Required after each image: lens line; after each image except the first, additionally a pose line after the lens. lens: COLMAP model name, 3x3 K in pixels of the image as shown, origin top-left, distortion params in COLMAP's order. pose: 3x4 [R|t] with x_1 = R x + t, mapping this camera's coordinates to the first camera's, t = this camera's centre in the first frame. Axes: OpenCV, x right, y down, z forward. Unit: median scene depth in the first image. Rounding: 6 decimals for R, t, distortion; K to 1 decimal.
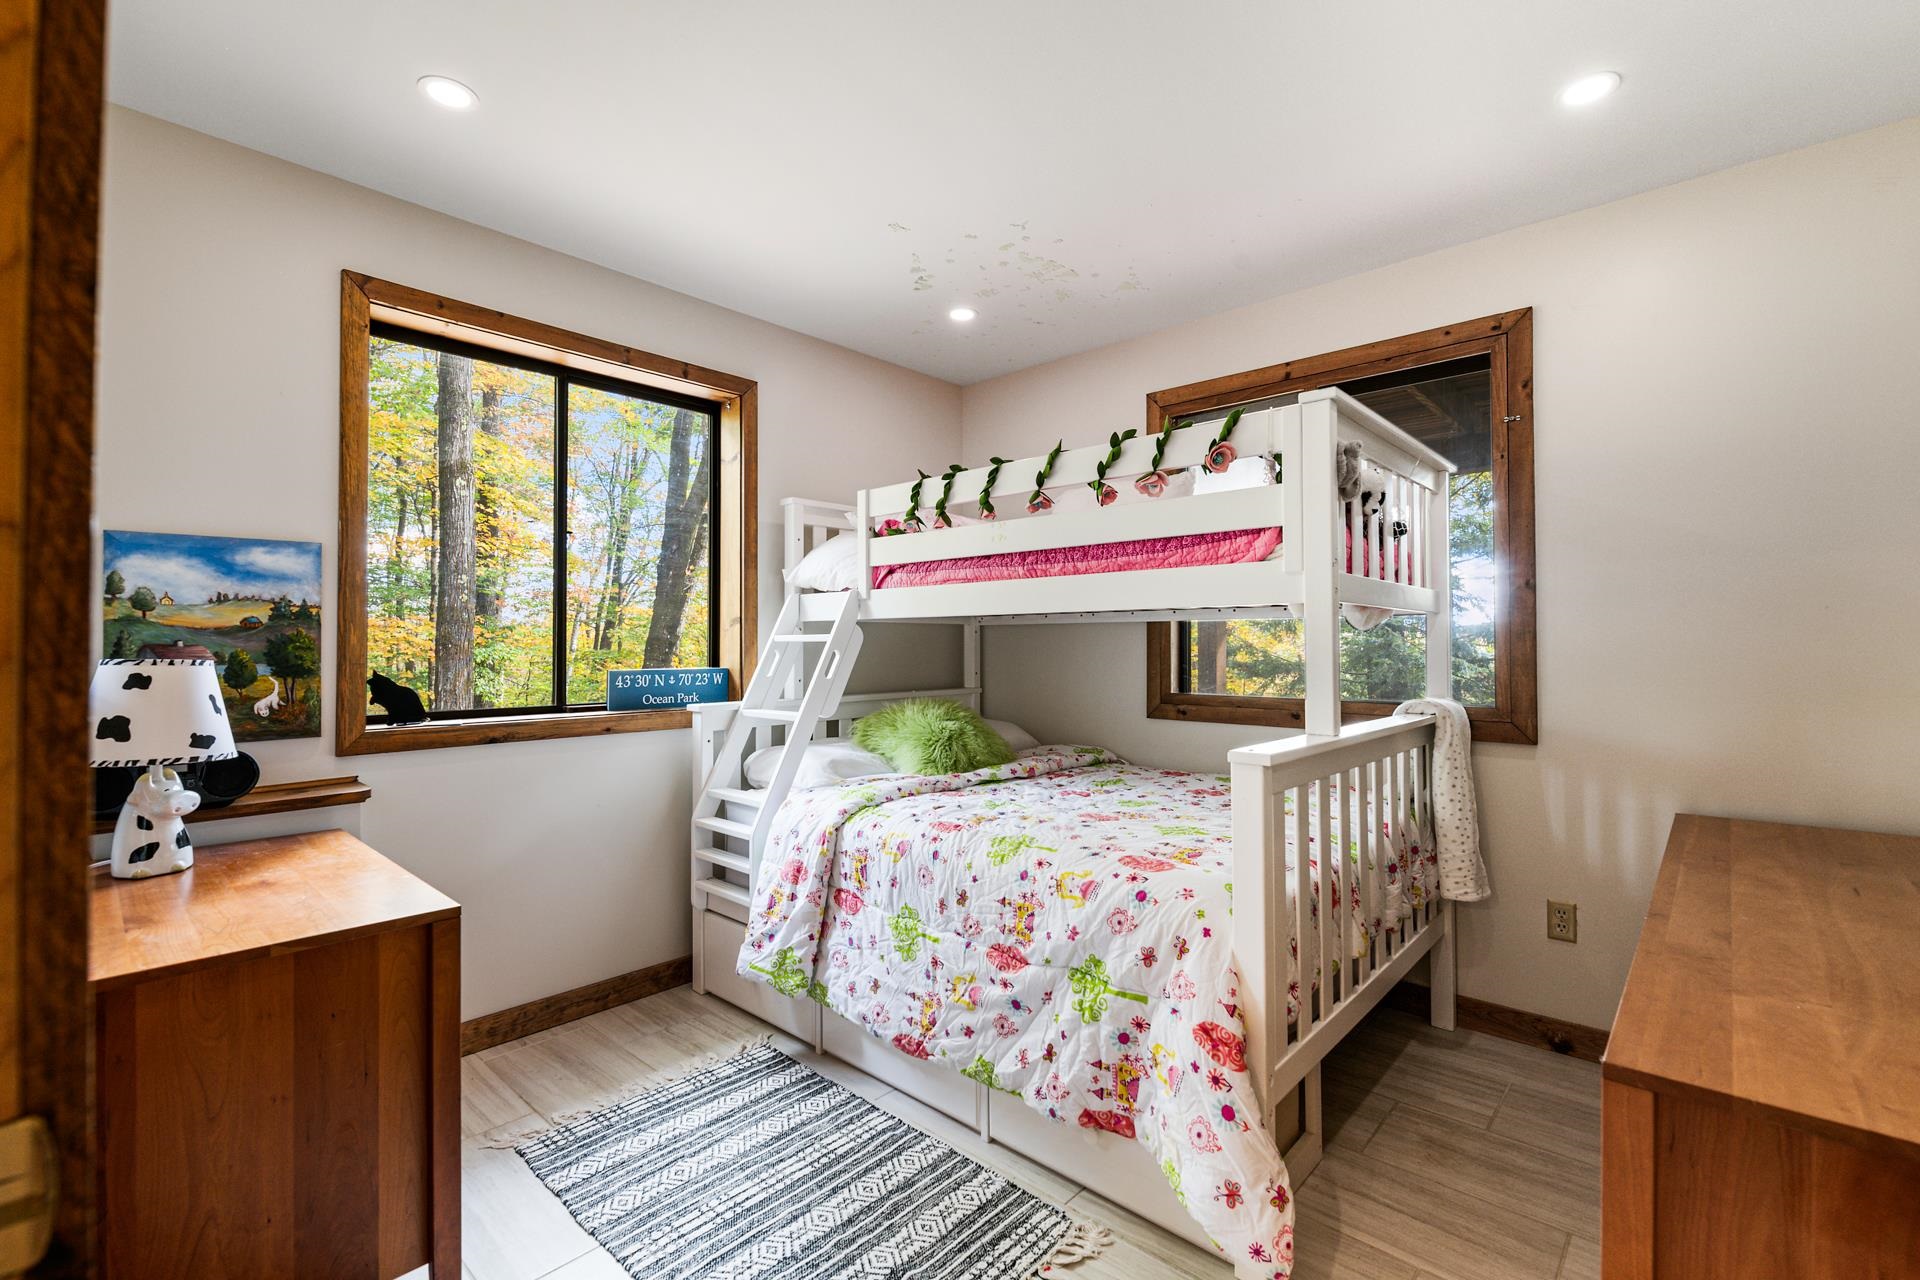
lens RADIAL K [[826.9, 0, 959.5], [0, 826.9, 622.2], [0, 0, 1]] dist [0.001108, -0.005303]
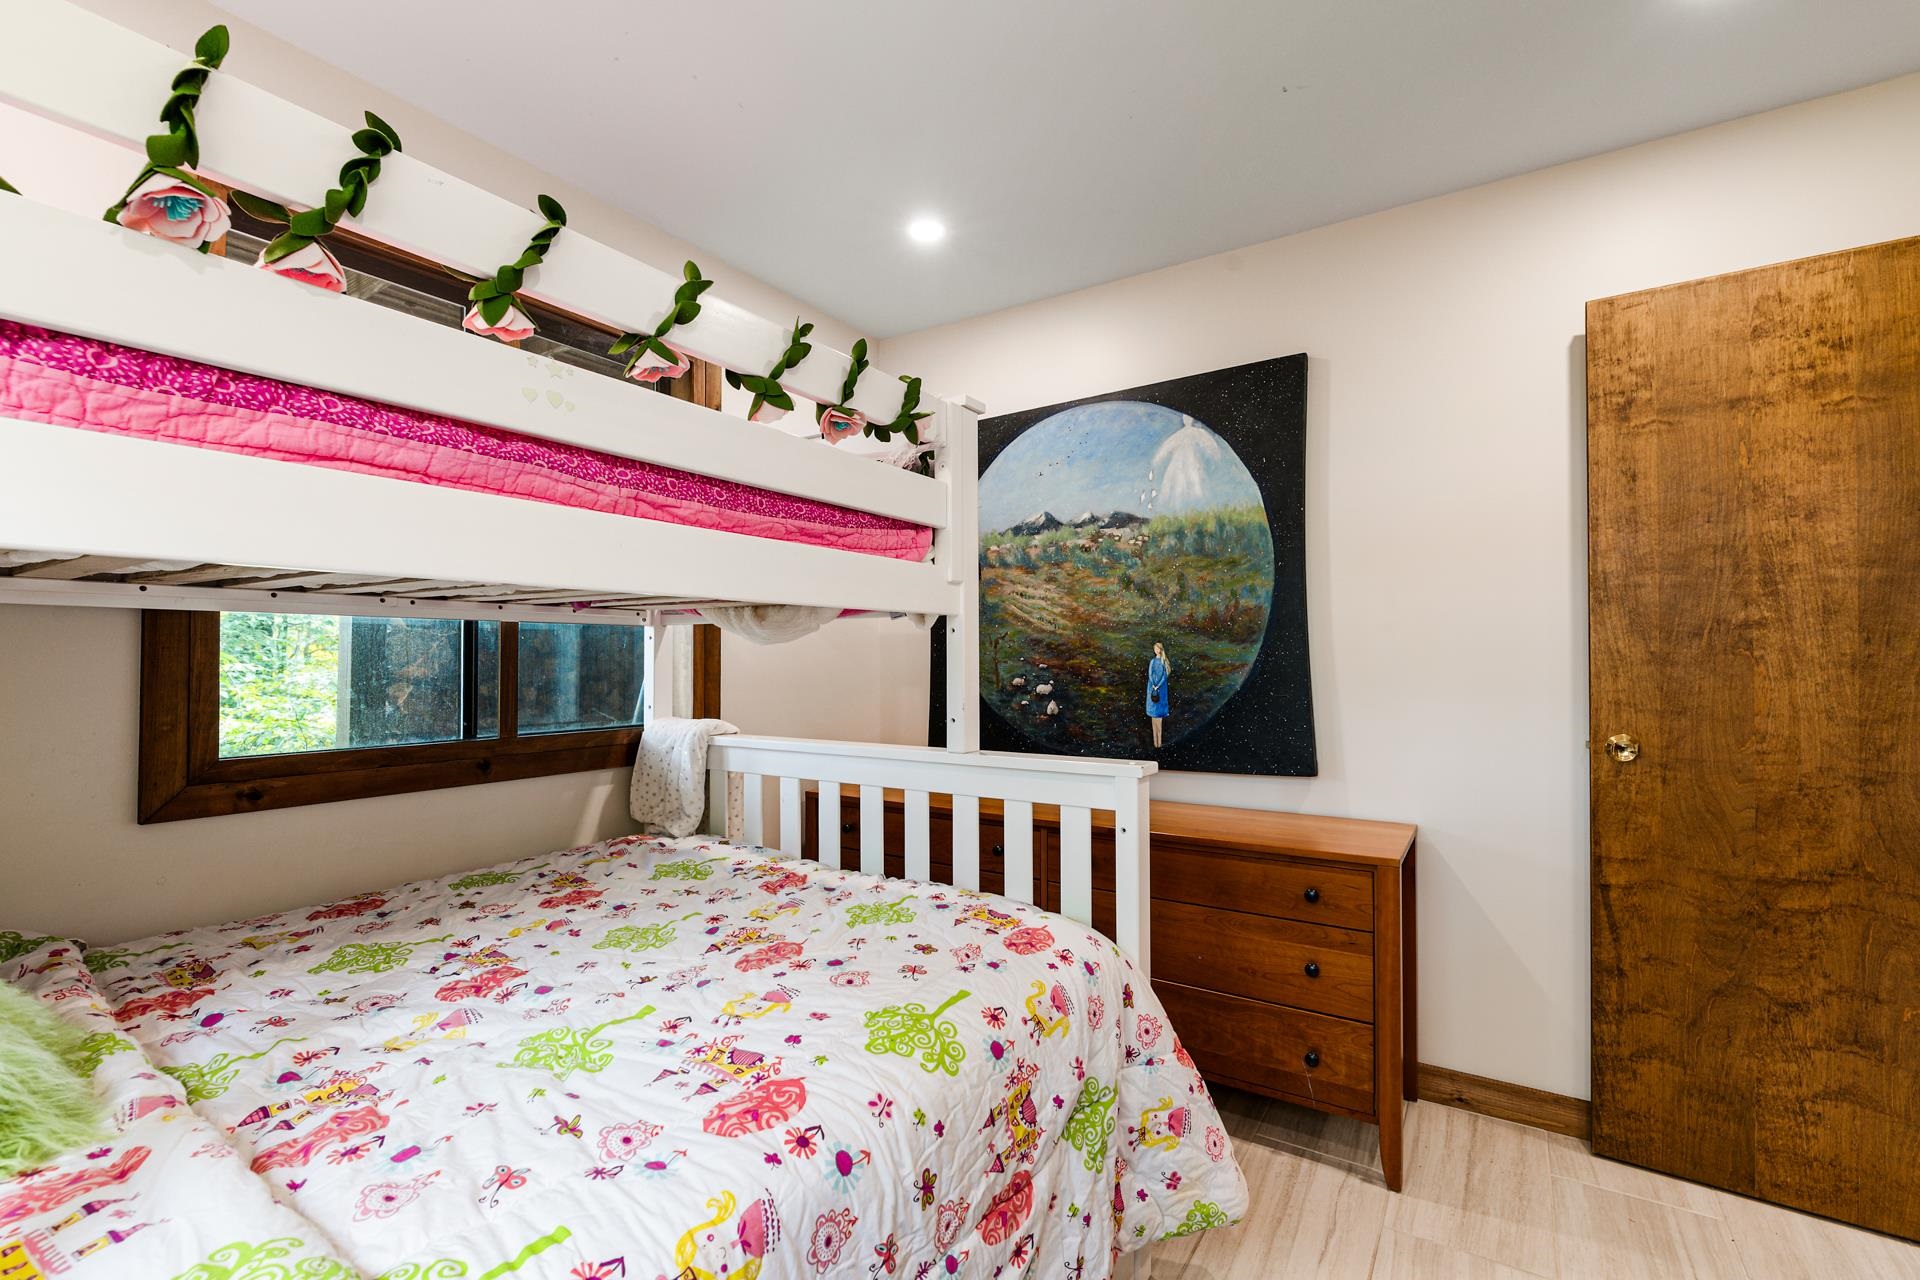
lens RADIAL K [[816.7, 0, 956.6], [0, 816.7, 649.3], [0, 0, 1]] dist [-0.000560, -0.009755]
pose [[-0.152925, 0.012015, 0.988165, -0.373302], [-0.023310, 0.999604, -0.015761, 0.022854], [-0.987963, -0.025445, -0.152585, 0.846746]]
